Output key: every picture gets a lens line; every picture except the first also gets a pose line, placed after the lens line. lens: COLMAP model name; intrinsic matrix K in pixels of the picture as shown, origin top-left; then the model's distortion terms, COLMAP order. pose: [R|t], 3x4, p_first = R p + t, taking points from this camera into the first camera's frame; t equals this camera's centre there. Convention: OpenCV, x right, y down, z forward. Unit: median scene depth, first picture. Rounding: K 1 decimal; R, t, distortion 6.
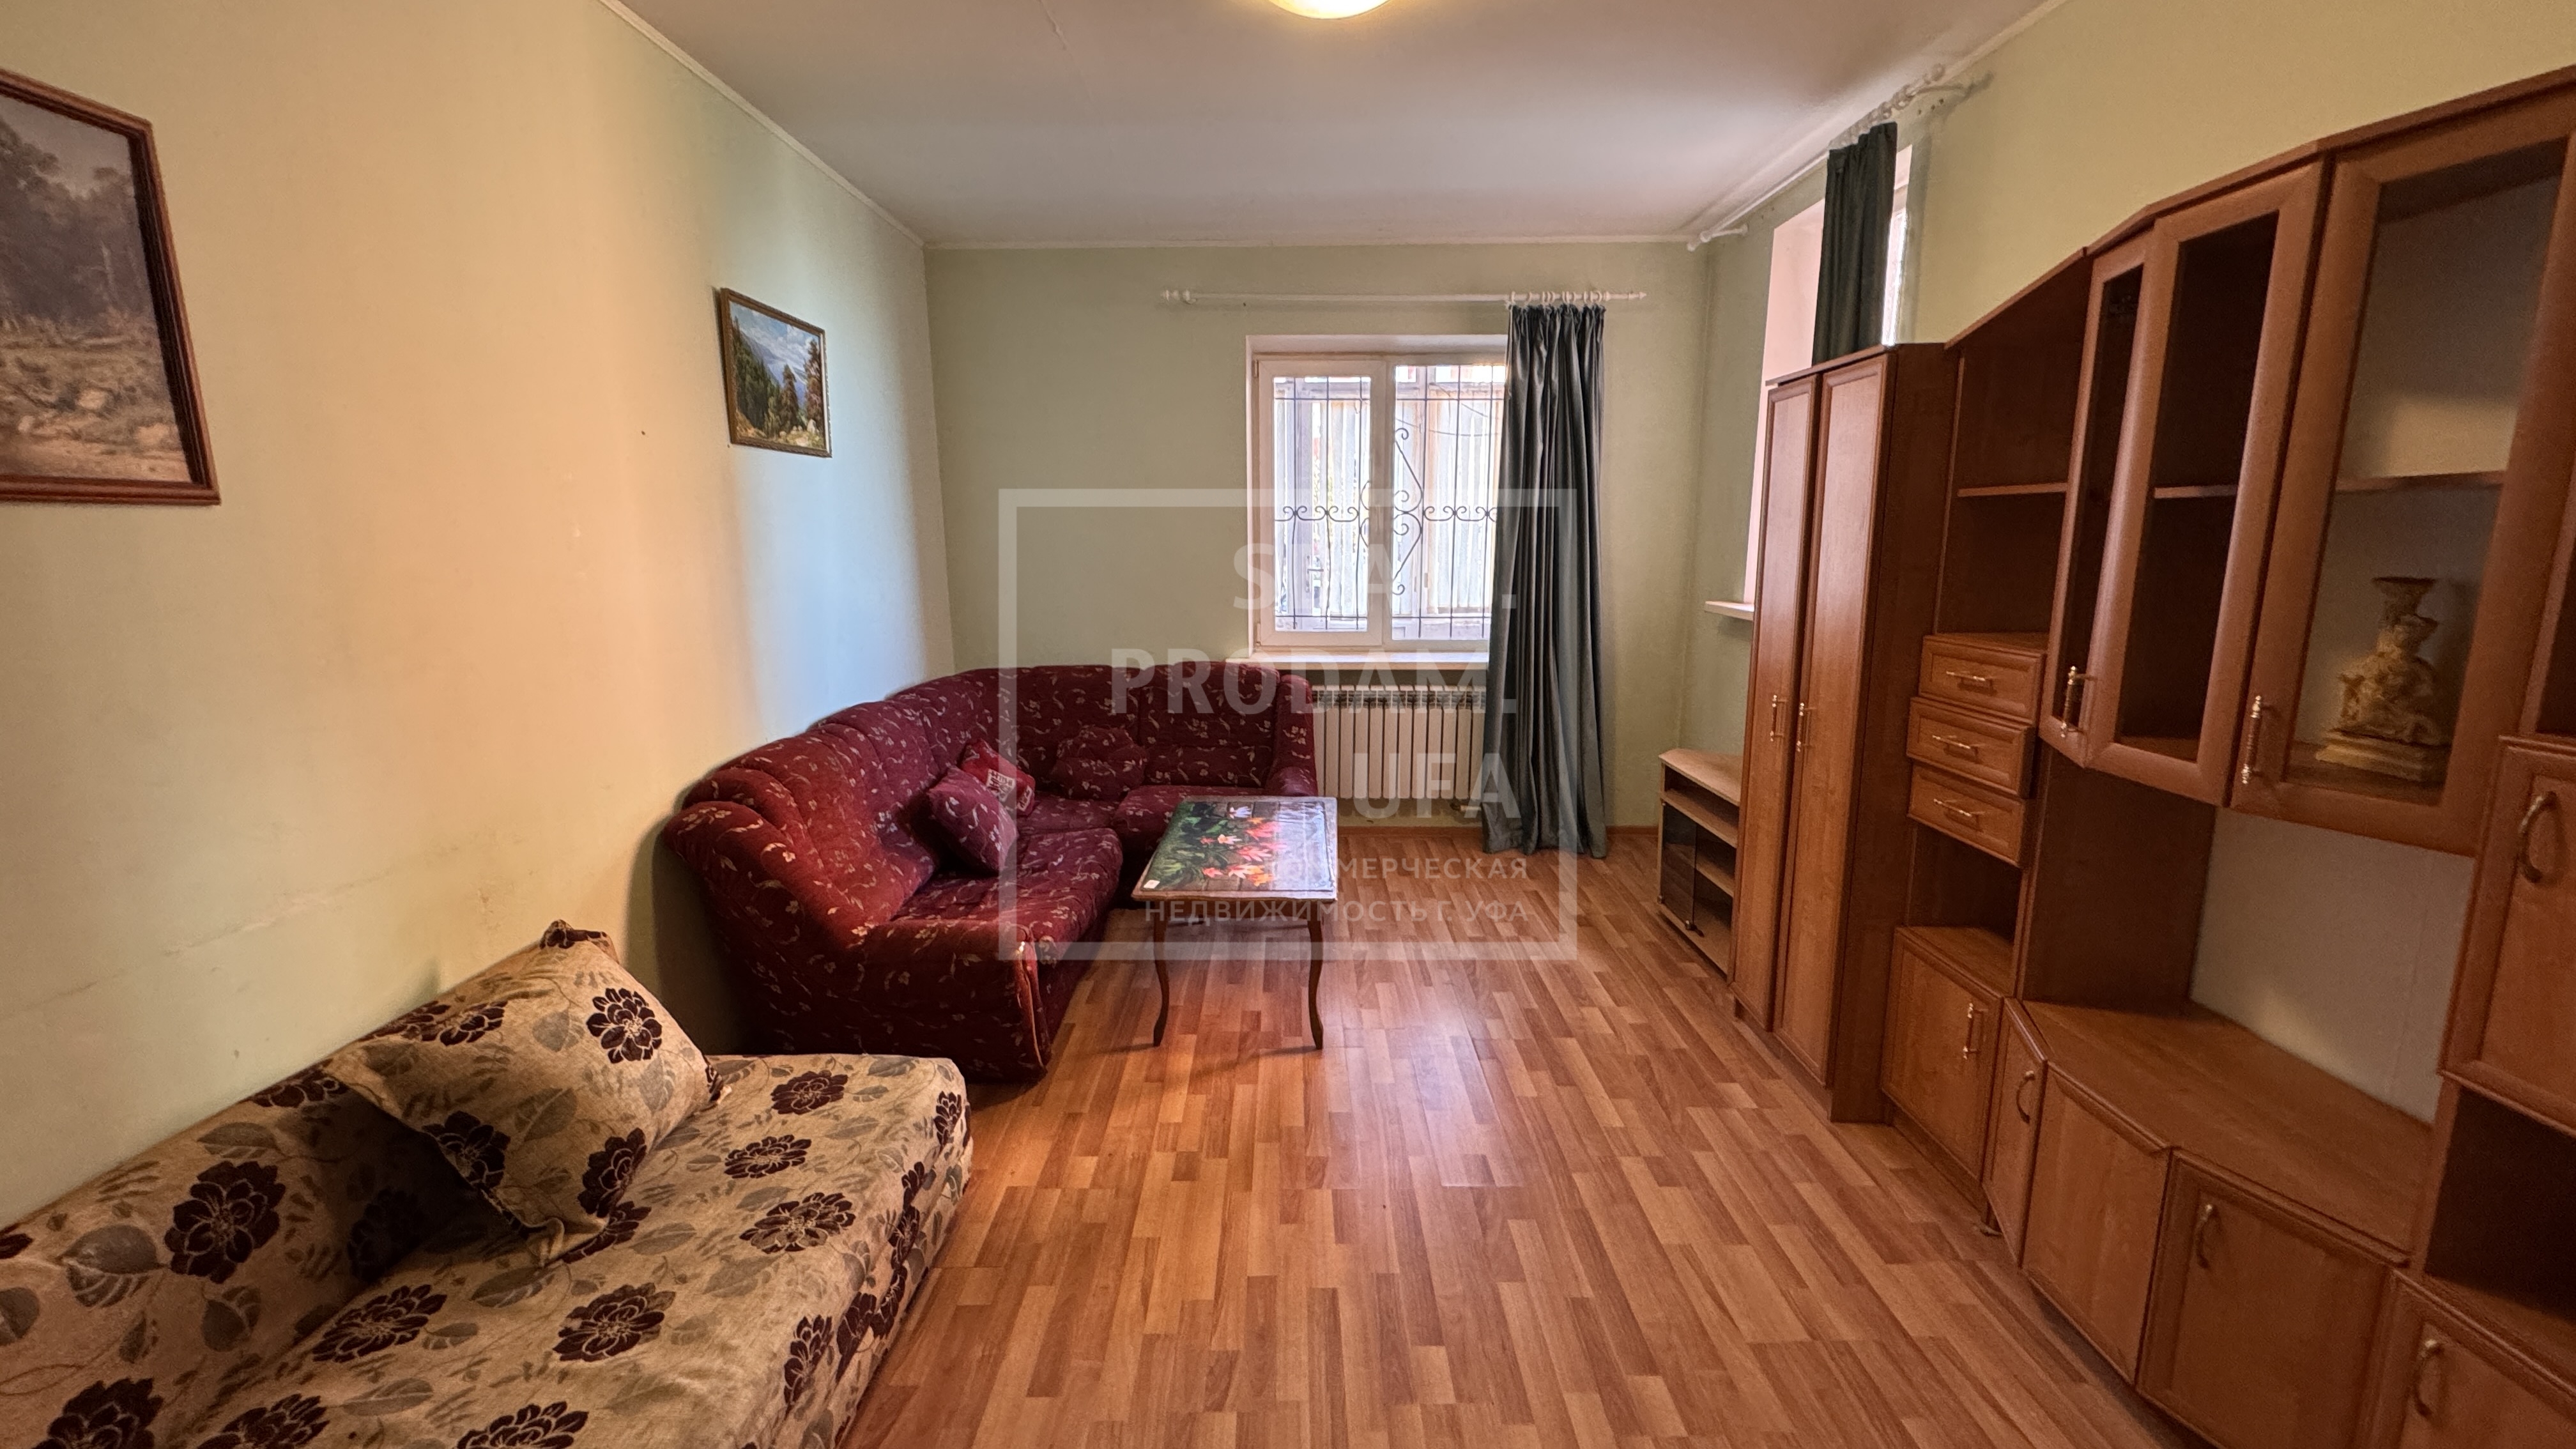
lens RADIAL K [[1021.5, 0, 1288.2], [0, 1021.5, 727.0], [0, 0, 1]] dist [-0.002783, 0.000861]
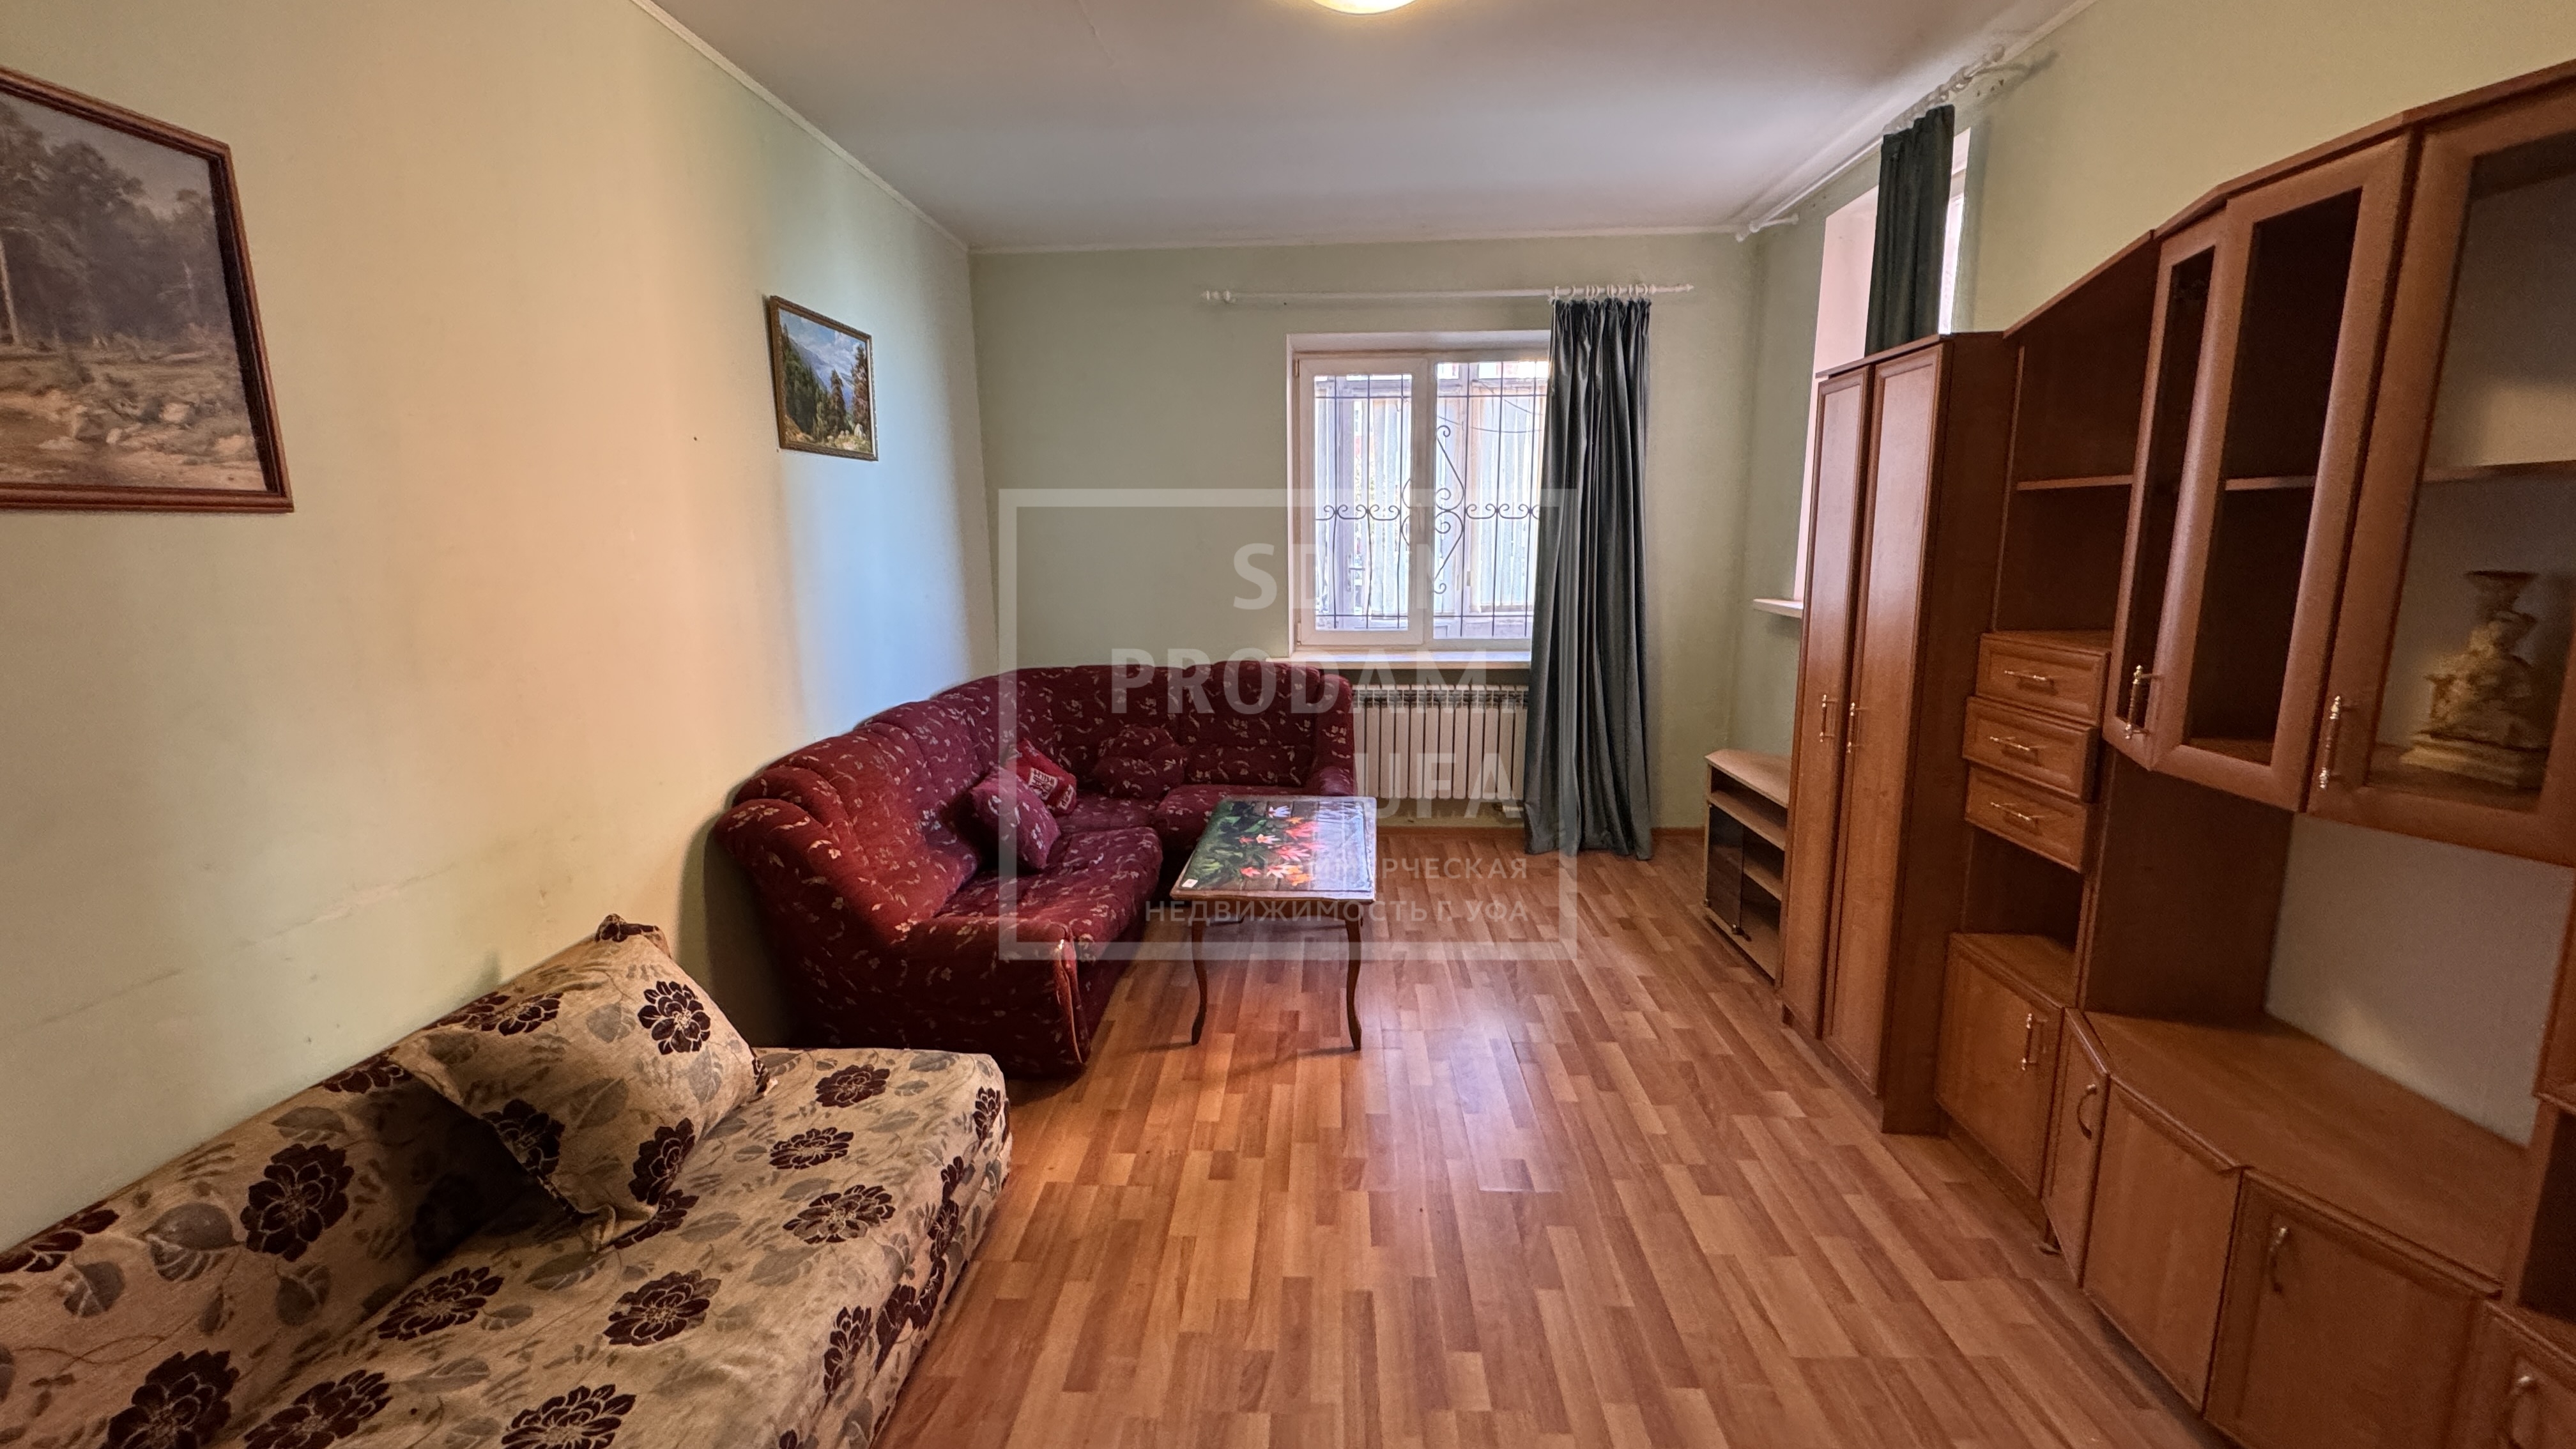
lens RADIAL K [[1021.5, 0, 1288.4], [0, 1021.5, 727.4], [0, 0, 1]] dist [-0.002783, 0.000861]
pose [[0.999099, 0.001378, -0.042416, 0.007110], [-0.001332, 0.999998, 0.001117, -0.000750], [0.042418, -0.001059, 0.999099, 0.003085]]
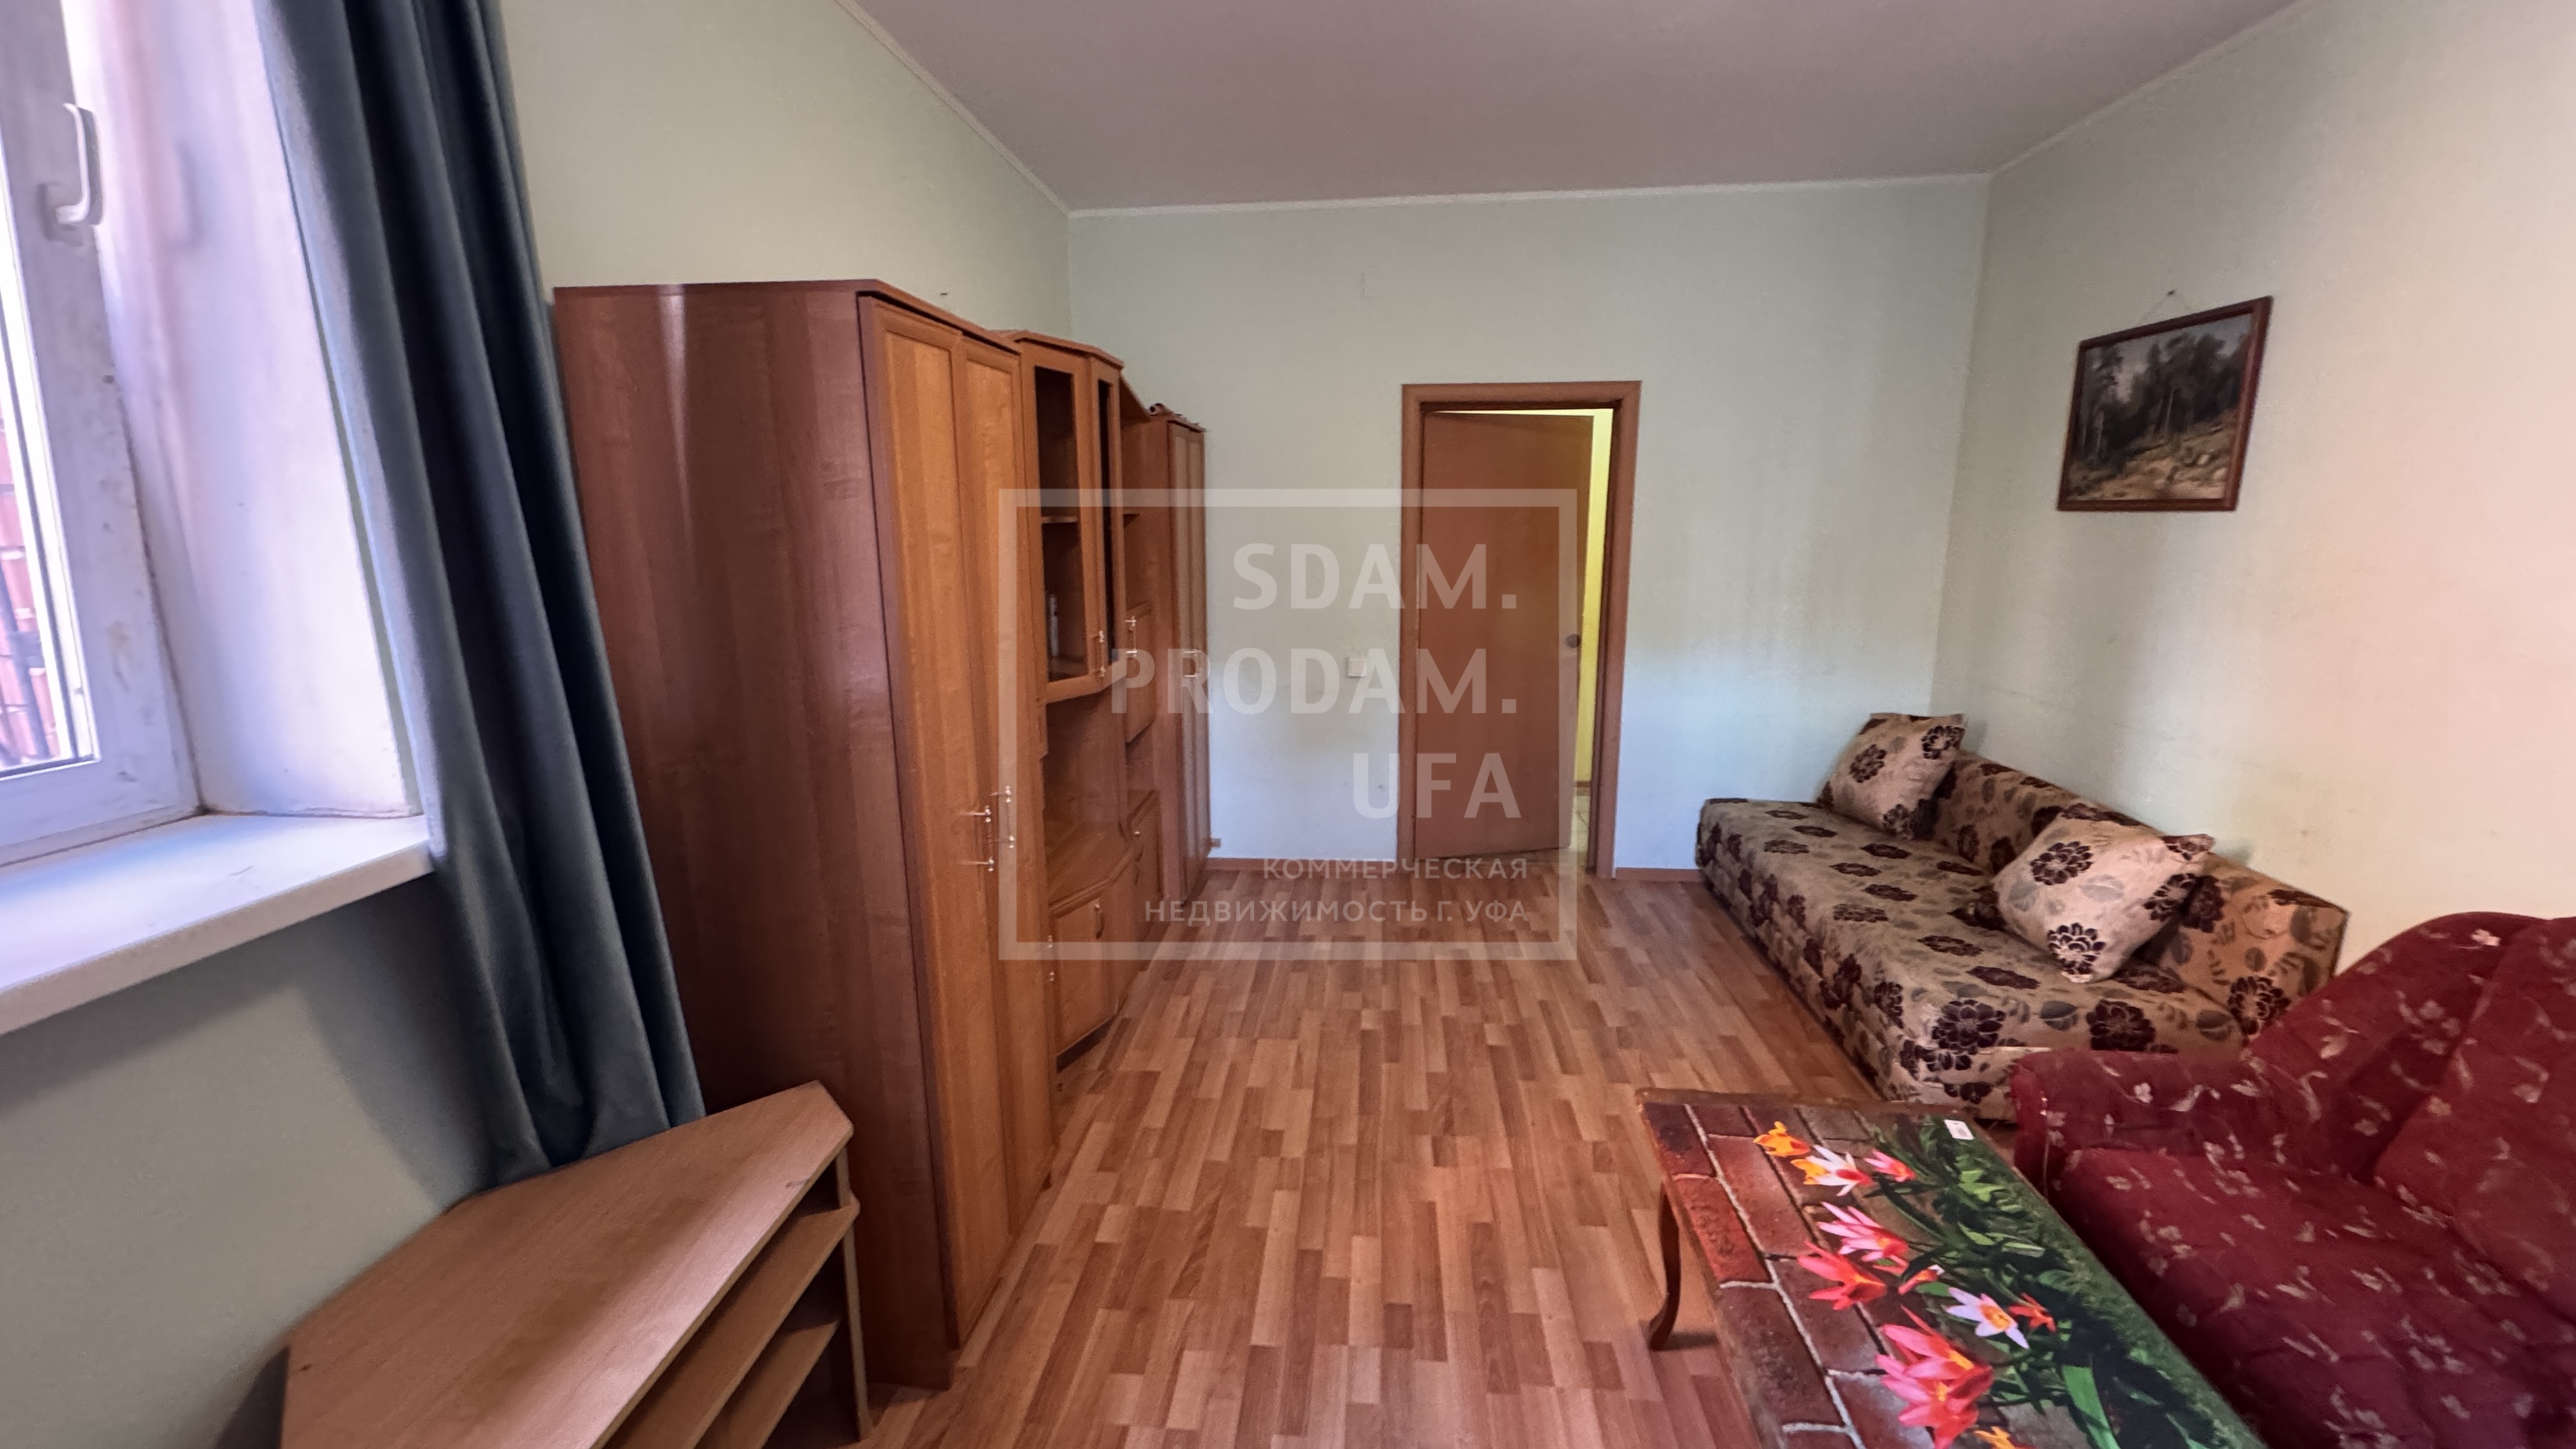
lens RADIAL K [[1021.5, 0, 1287.5], [0, 1021.5, 709.0], [0, 0, 1]] dist [-0.002783, 0.000861]
pose [[-0.995738, 0.000164, 0.092222, 0.286246], [0.034443, 0.928298, 0.370238, -0.436145], [-0.085549, 0.371837, -0.924348, 2.078030]]
